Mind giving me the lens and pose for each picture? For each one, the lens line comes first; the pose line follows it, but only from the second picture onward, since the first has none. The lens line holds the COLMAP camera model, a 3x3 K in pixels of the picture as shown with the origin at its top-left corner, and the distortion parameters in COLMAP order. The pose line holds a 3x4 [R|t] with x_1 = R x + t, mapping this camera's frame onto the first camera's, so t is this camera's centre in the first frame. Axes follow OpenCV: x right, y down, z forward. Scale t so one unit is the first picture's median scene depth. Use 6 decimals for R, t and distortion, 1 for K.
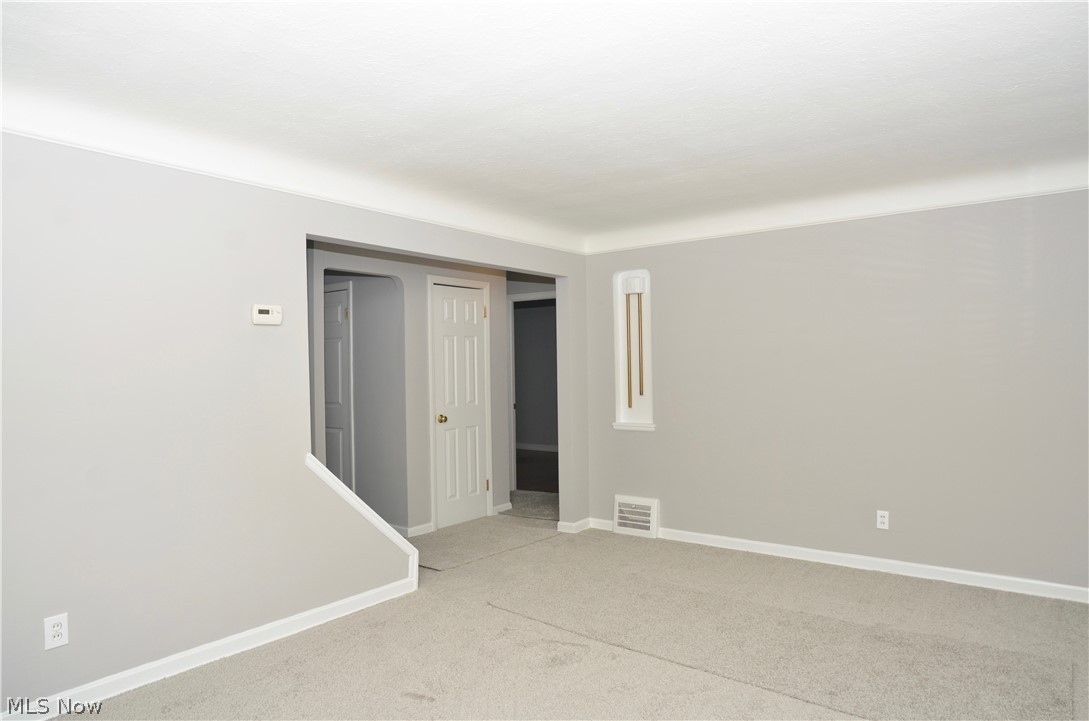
lens RADIAL K [[680.0, 0, 545.5], [0, 680.0, 365.1], [0, 0, 1]] dist [-0.001743, 0.002246]
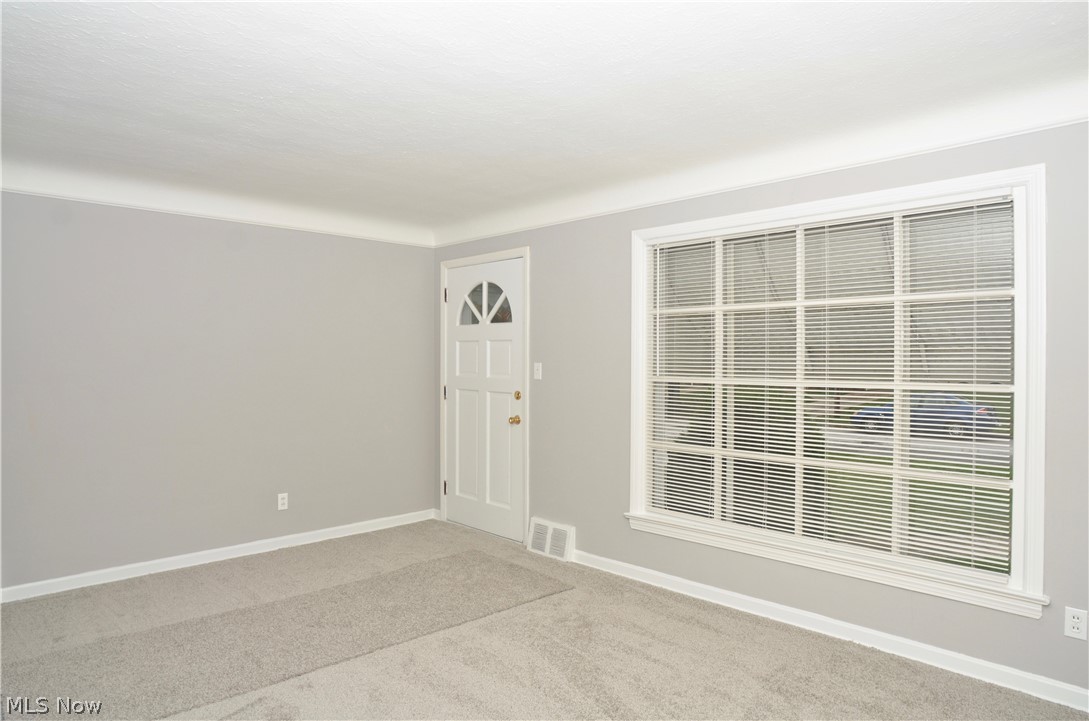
lens RADIAL K [[680.0, 0, 545.5], [0, 680.0, 365.1], [0, 0, 1]] dist [-0.001743, 0.002246]
pose [[0.120264, 0.016354, 0.992607, -0.561689], [-0.011934, 0.999816, -0.015027, 0.017202], [-0.992670, -0.010038, 0.120437, 0.447507]]
